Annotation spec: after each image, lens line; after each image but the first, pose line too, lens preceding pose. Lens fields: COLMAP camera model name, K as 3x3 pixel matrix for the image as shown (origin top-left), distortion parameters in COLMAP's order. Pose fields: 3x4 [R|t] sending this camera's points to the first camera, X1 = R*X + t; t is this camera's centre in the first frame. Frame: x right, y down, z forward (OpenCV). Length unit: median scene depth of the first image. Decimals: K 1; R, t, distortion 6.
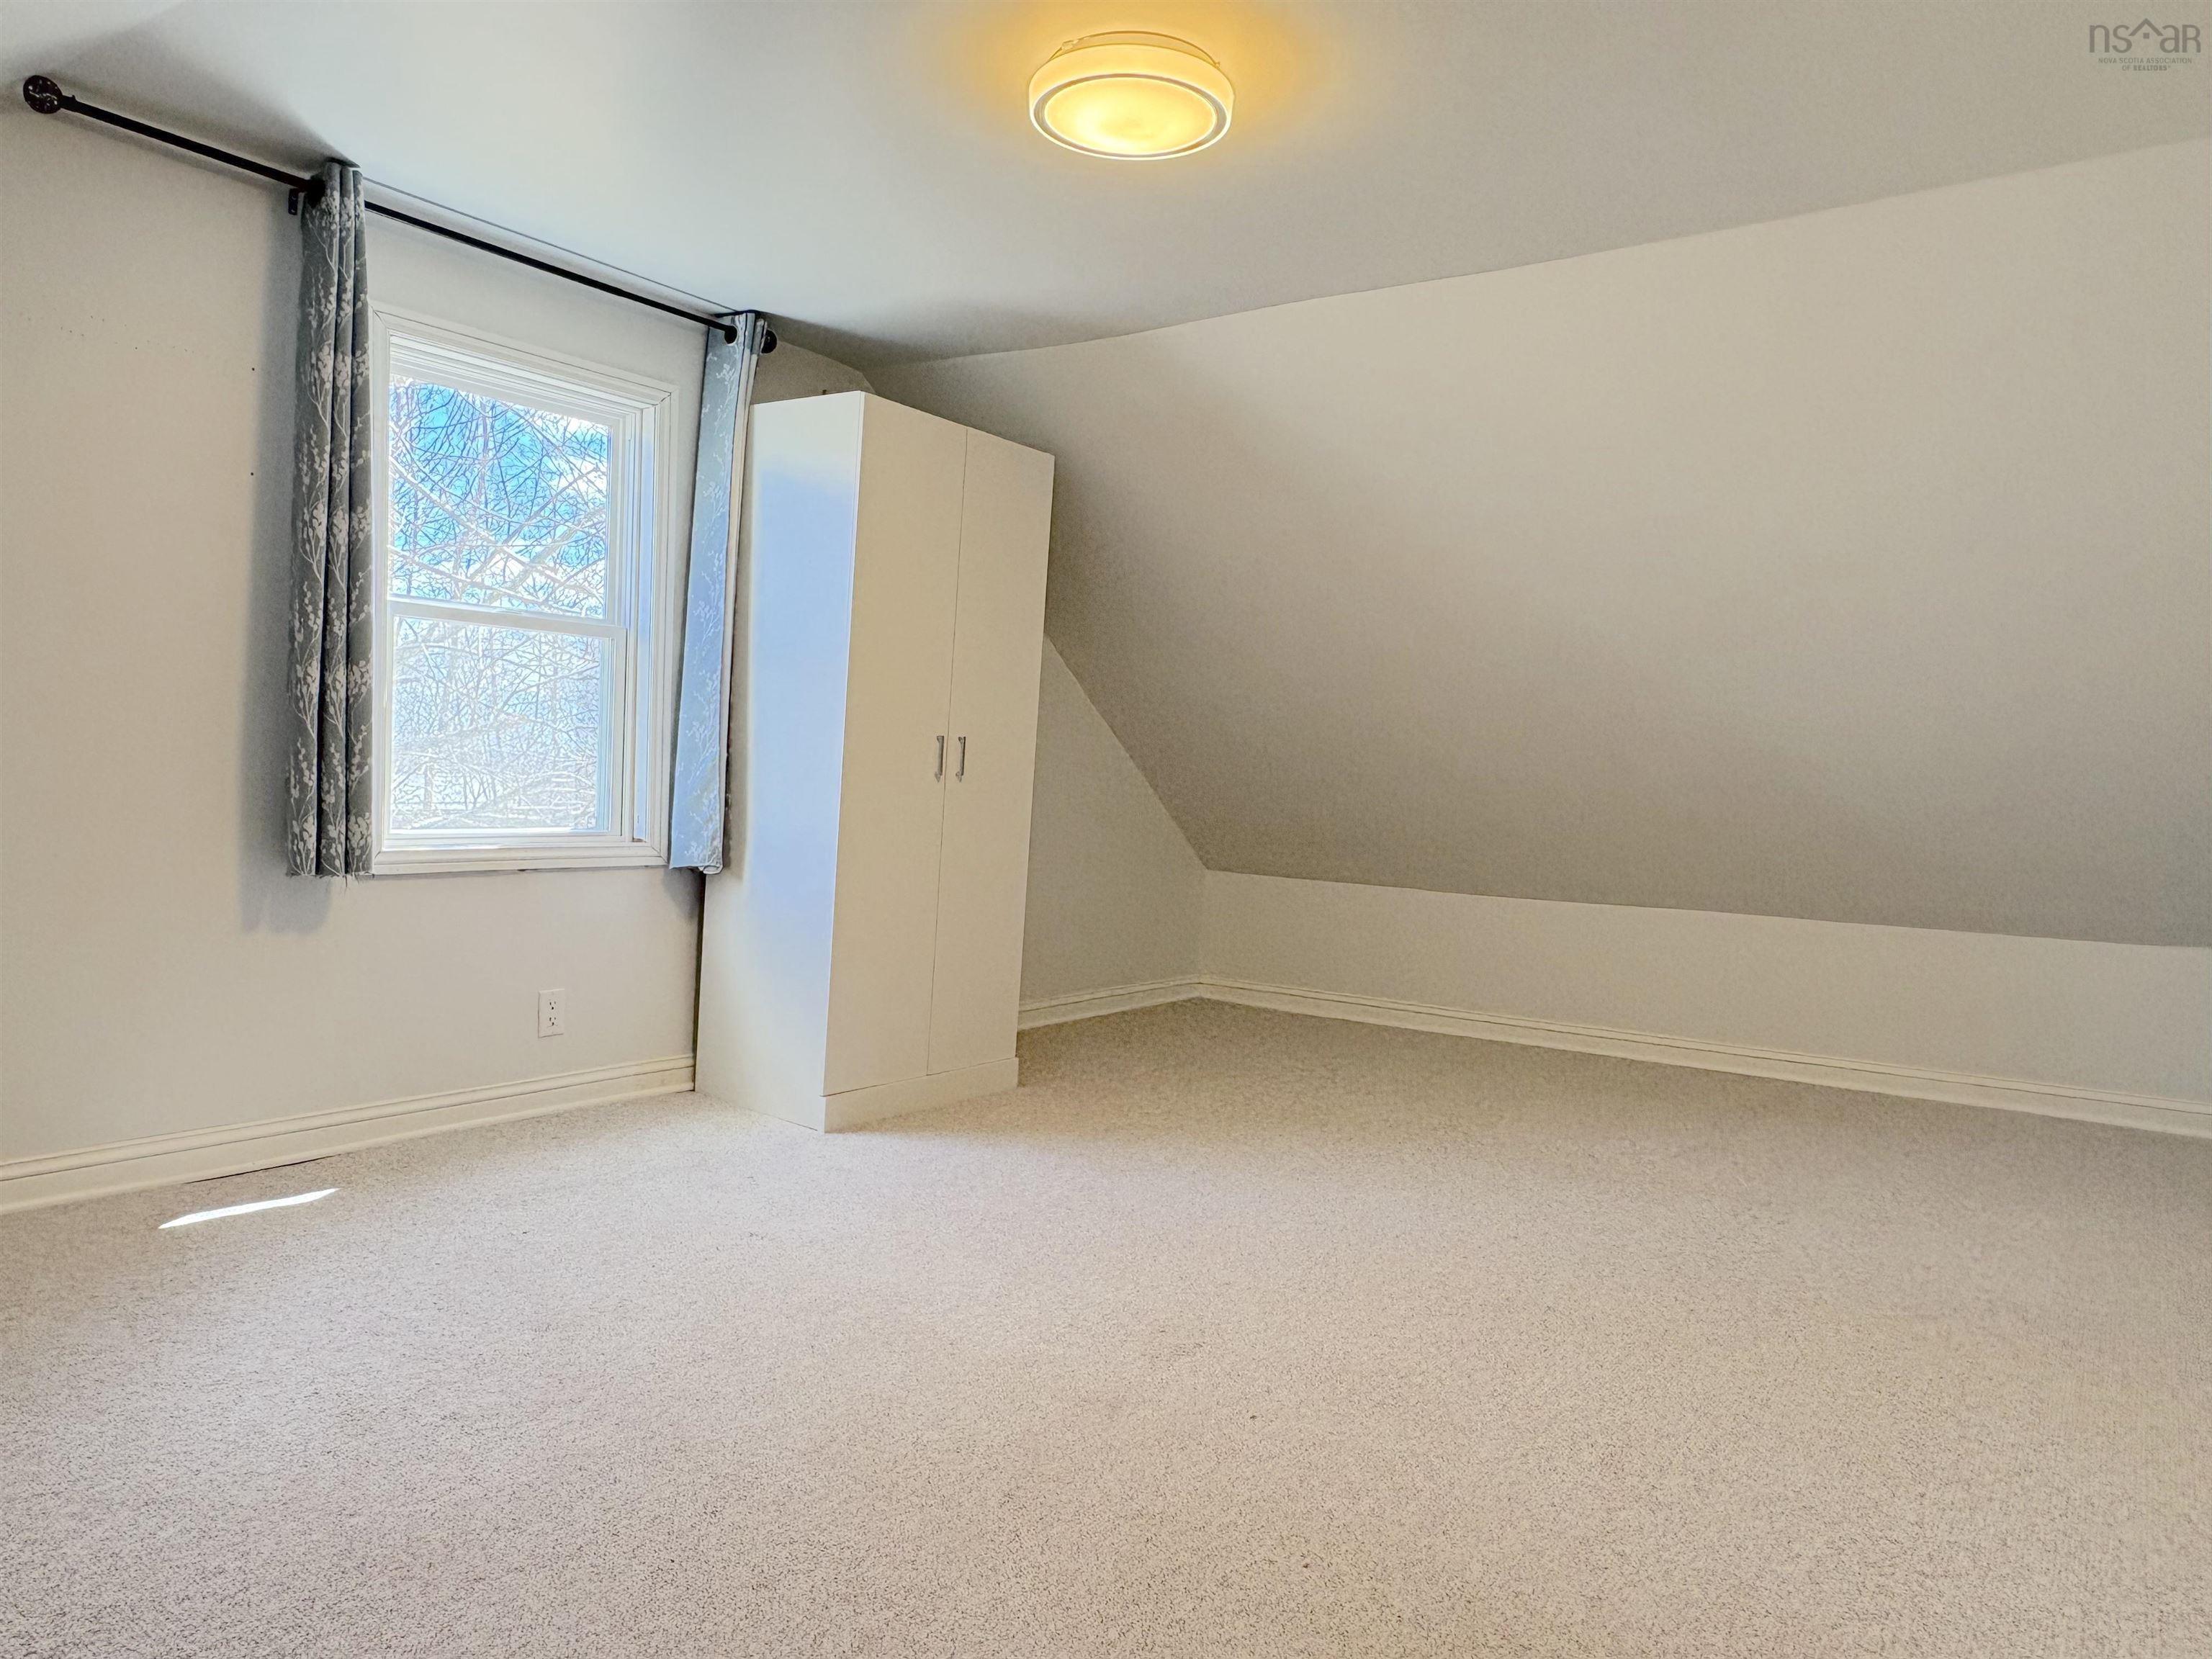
lens RADIAL K [[1465.5, 0, 1103.5], [0, 1465.5, 829.5], [0, 0, 1]] dist [-0.000043, 0.001750]
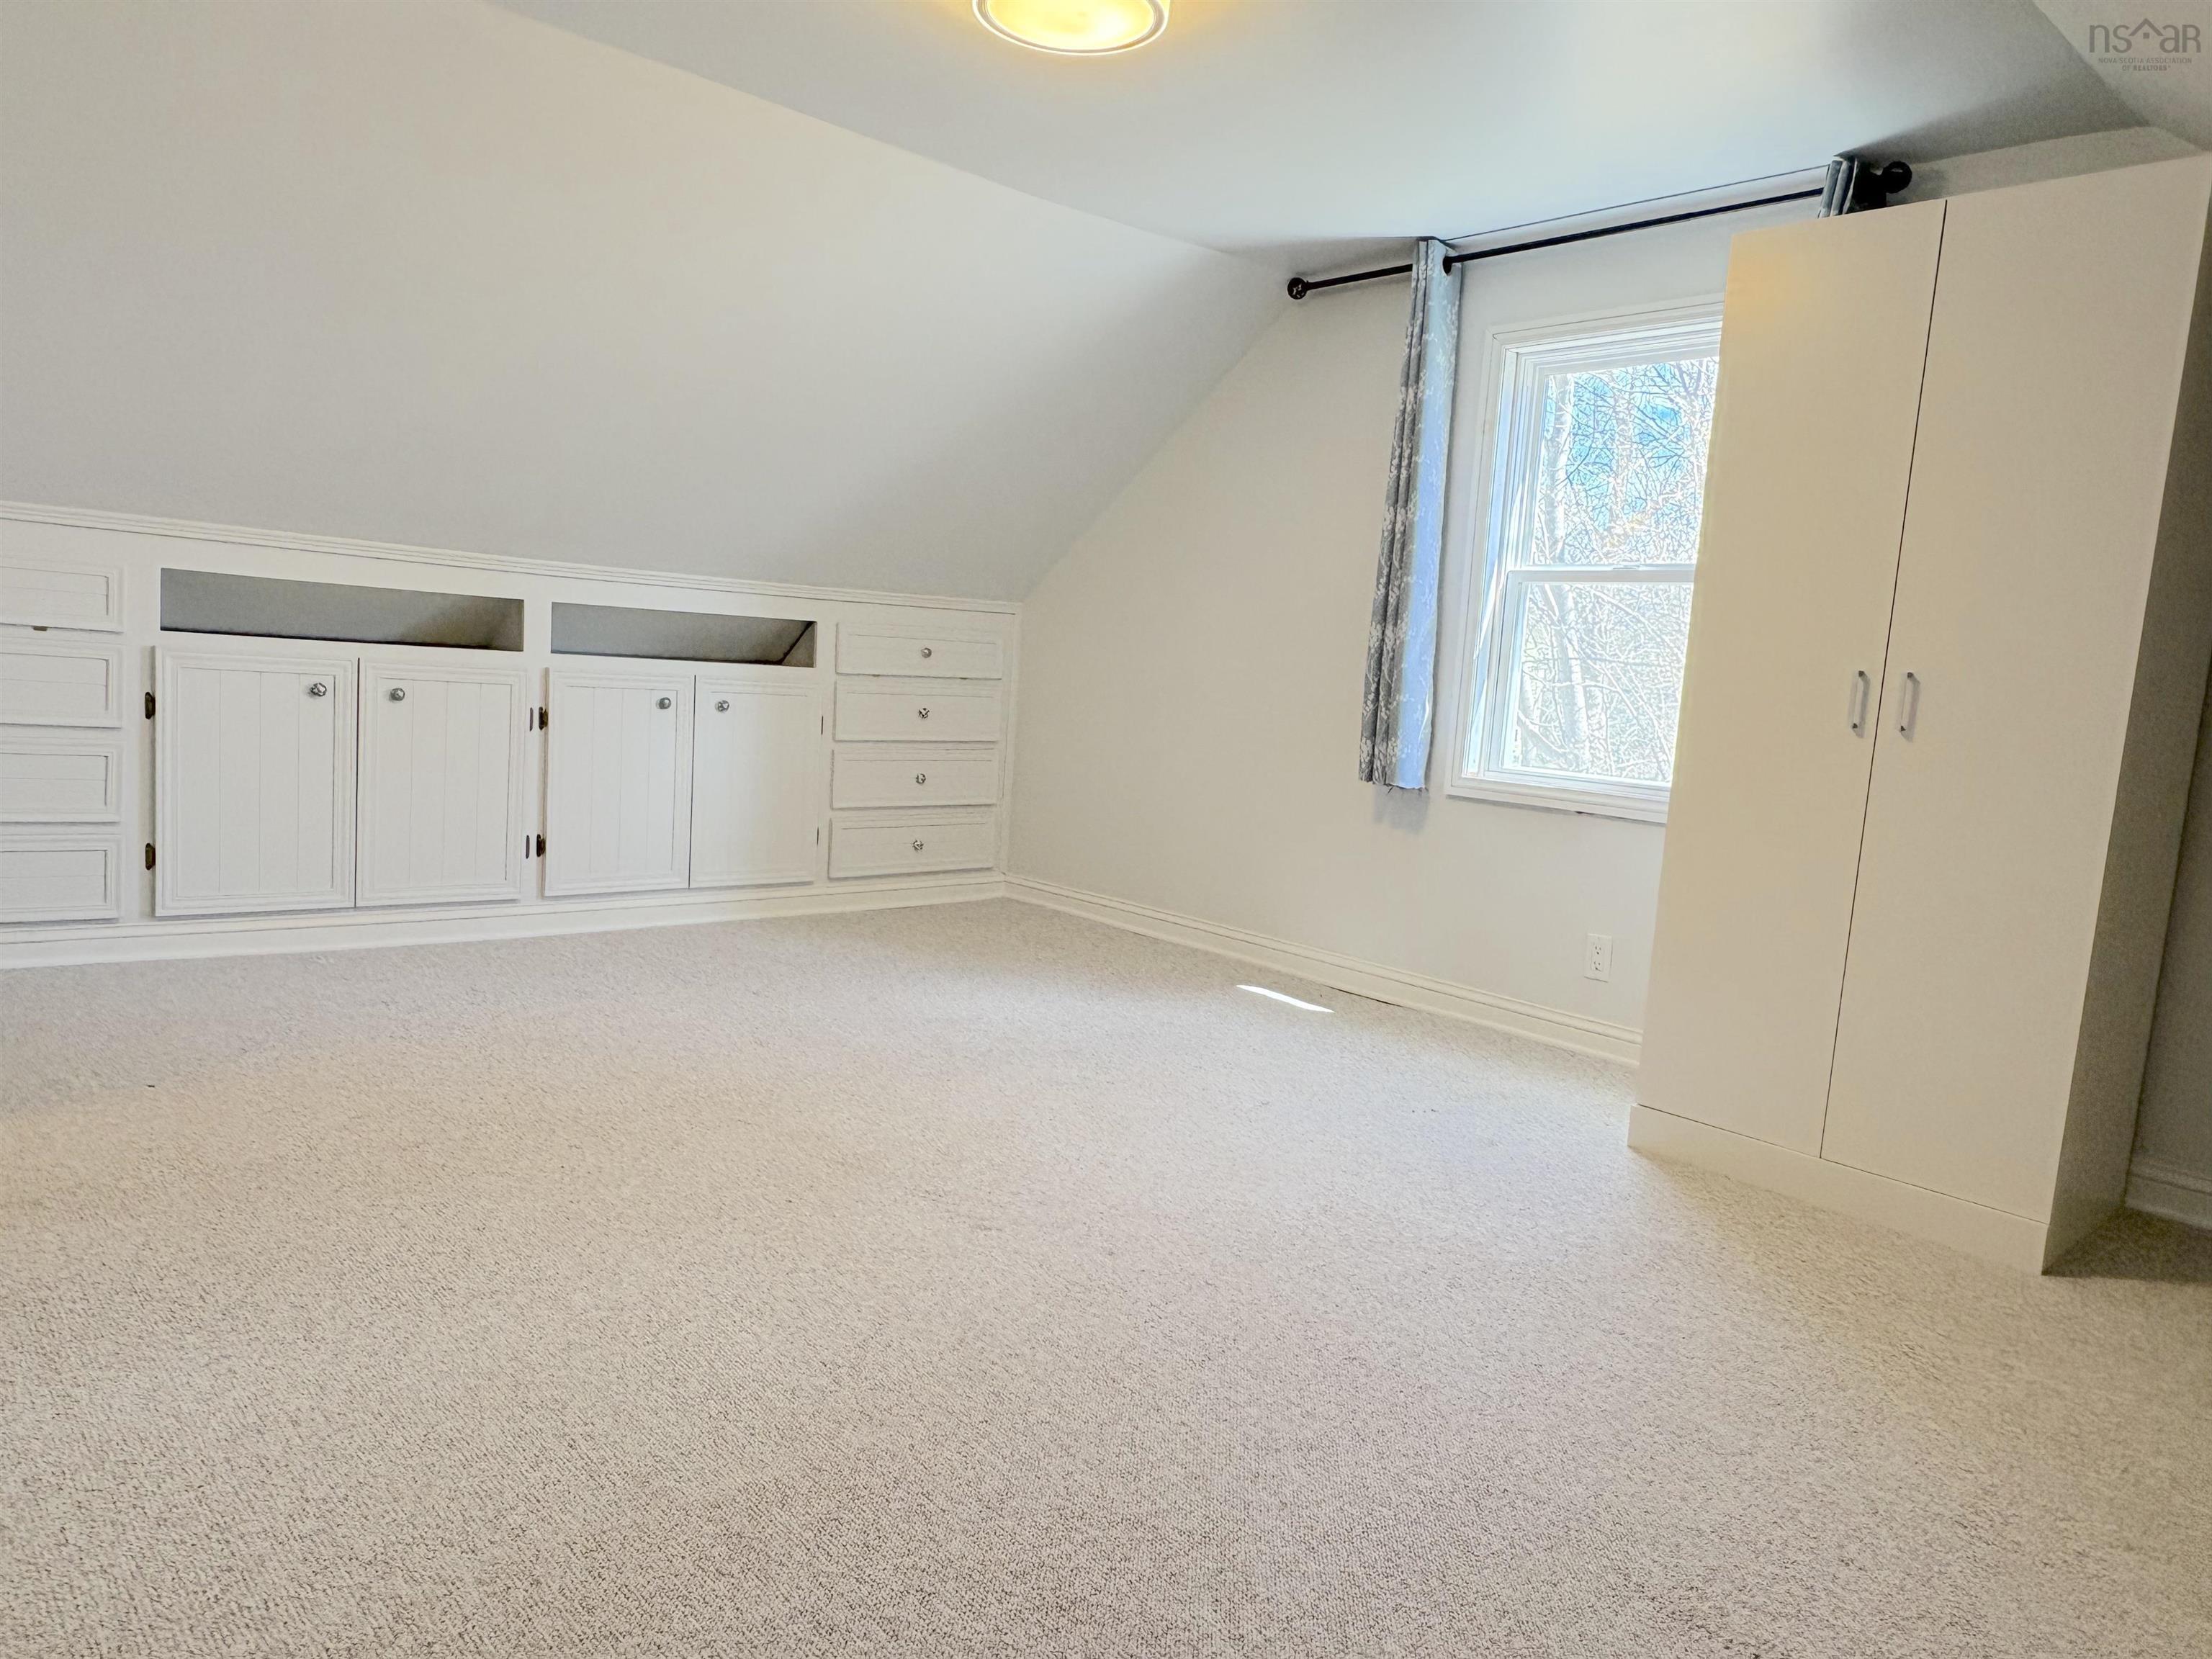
lens RADIAL K [[1465.5, 0, 1103.6], [0, 1465.5, 829.0], [0, 0, 1]] dist [-0.000043, 0.001750]
pose [[-0.213947, 0.048026, -0.975664, 0.708276], [-0.122825, 0.989541, 0.075643, 0.001960], [0.969093, 0.136019, -0.205811, 0.891929]]
